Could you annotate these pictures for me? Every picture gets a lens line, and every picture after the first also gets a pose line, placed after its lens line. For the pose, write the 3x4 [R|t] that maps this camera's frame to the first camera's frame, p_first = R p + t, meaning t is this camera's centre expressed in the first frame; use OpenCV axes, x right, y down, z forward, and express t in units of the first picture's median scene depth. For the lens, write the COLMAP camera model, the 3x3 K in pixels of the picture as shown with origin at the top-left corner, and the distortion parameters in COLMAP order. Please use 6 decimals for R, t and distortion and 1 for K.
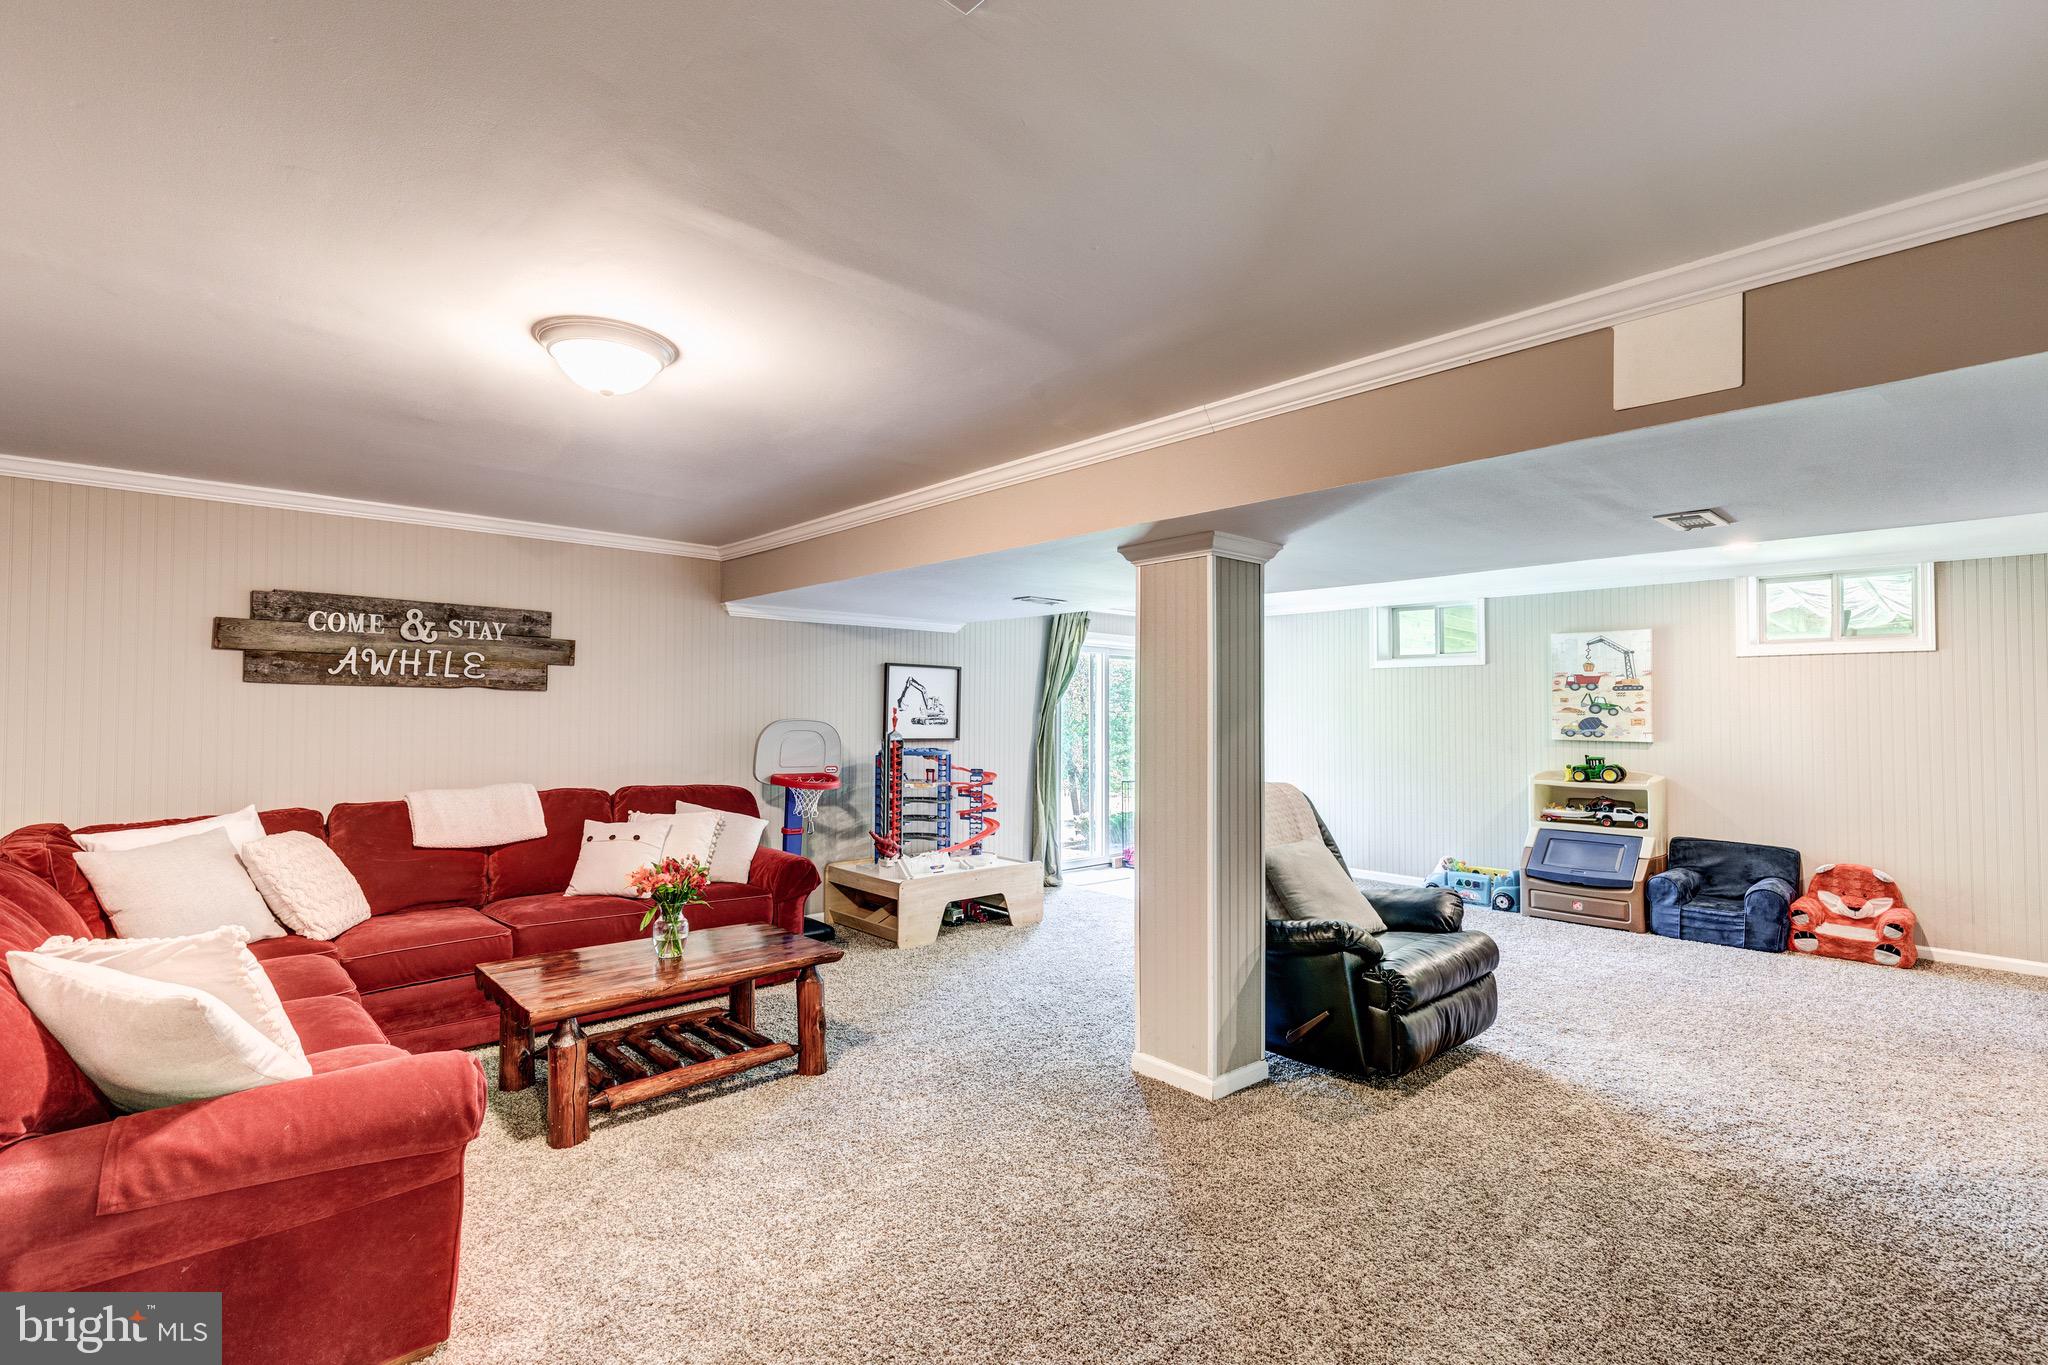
lens RADIAL K [[936.7, 0, 1020.0], [0, 936.7, 693.9], [0, 0, 1]] dist [0.002643, 0.000046]
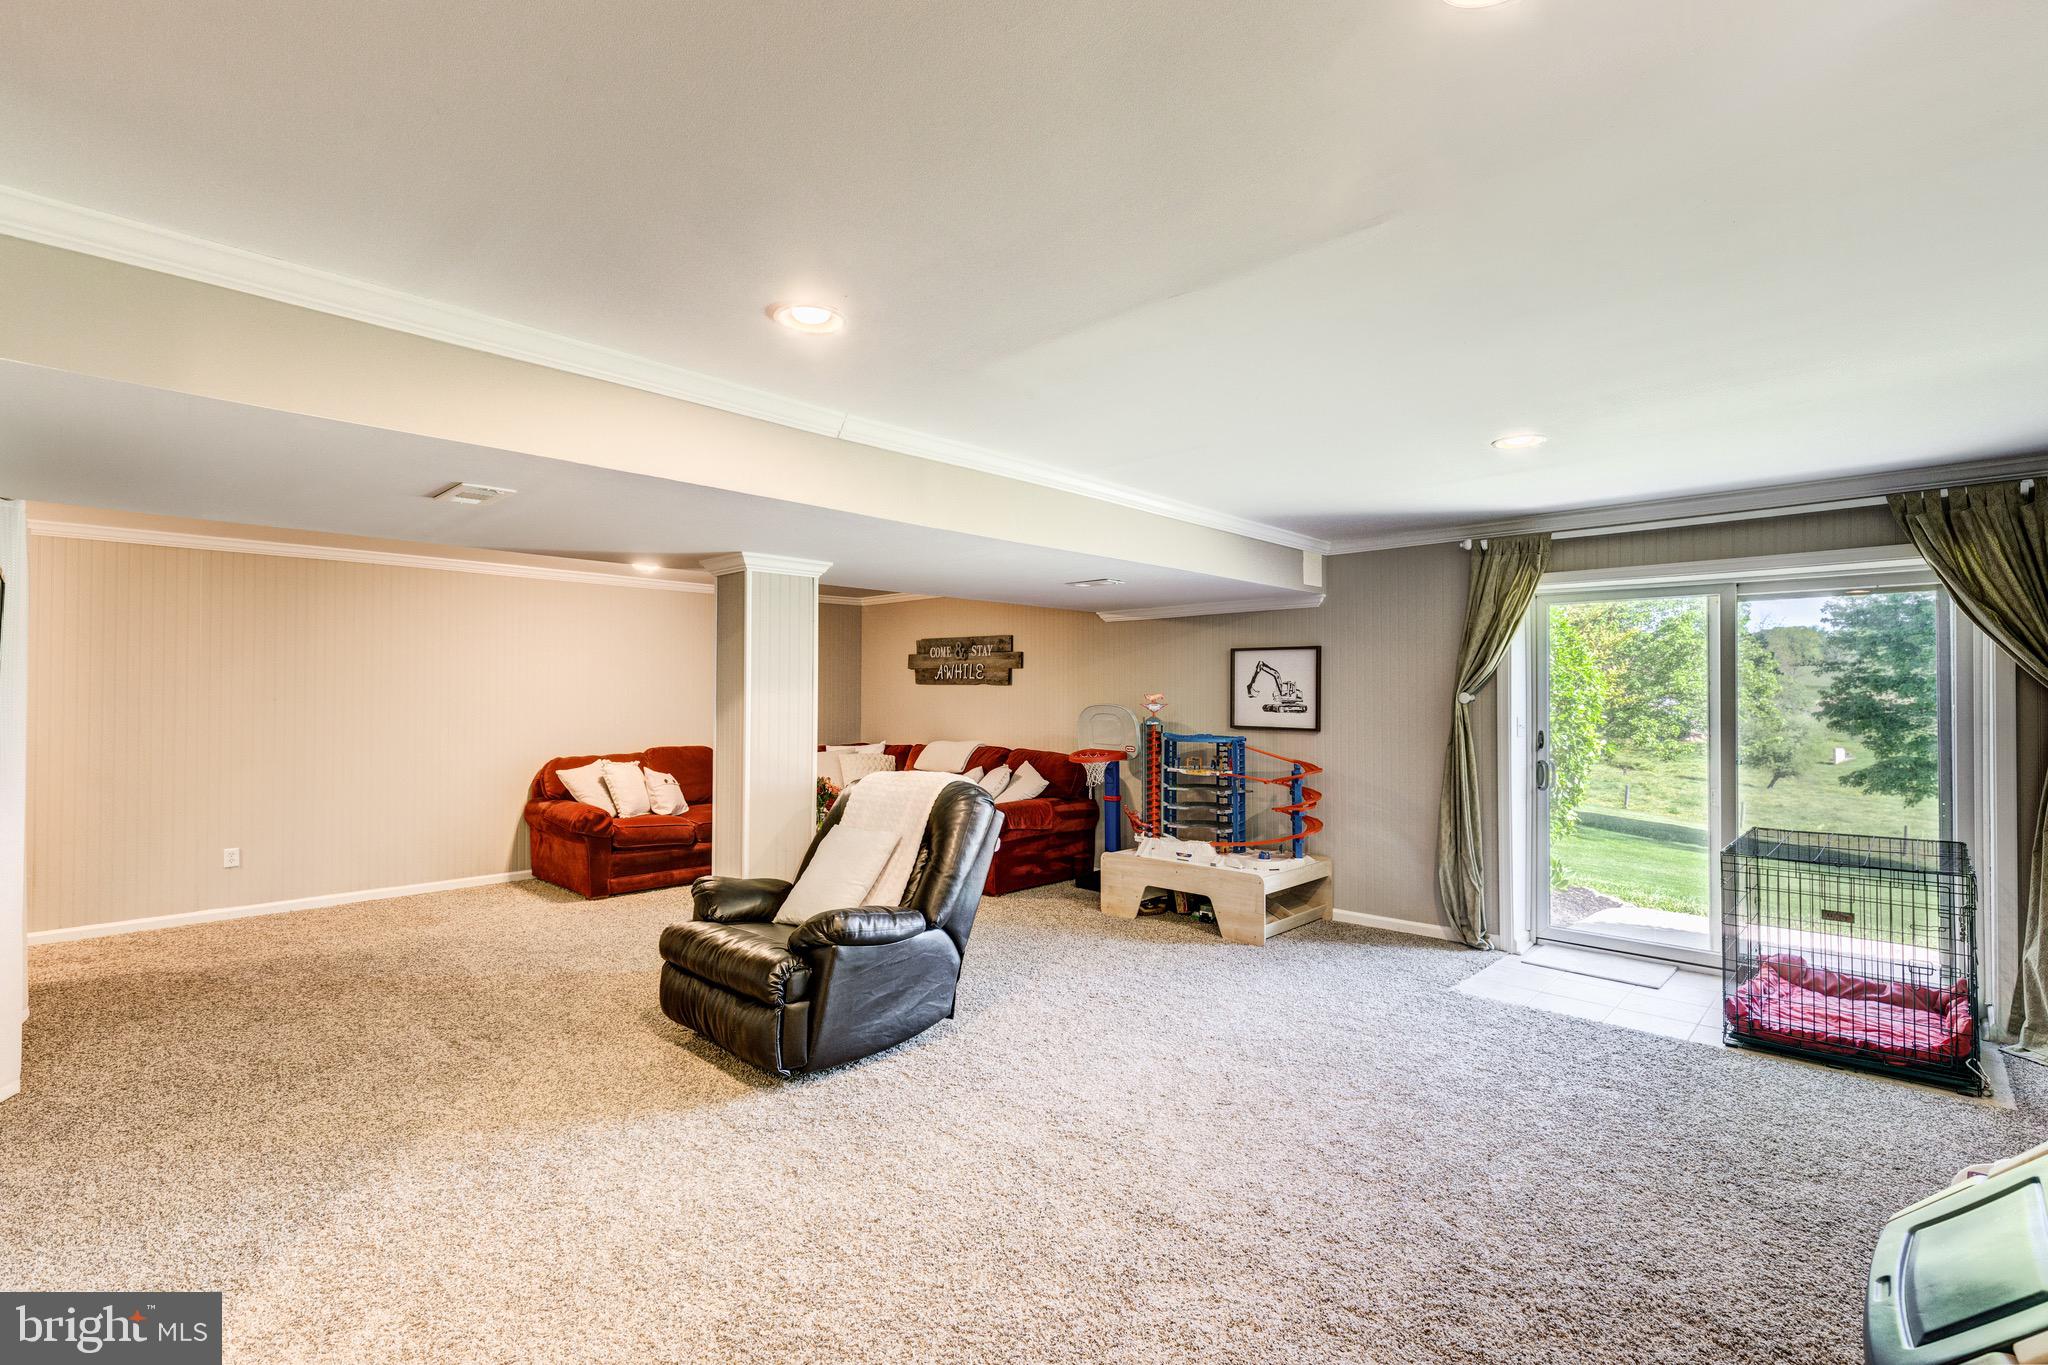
lens RADIAL K [[936.7, 0, 1020.0], [0, 936.7, 693.9], [0, 0, 1]] dist [0.002643, 0.000046]
pose [[0.055586, -0.004083, -0.998446, 0.919262], [0.021202, 0.999771, -0.002908, 0.014034], [0.998229, -0.021008, 0.055660, 0.798039]]
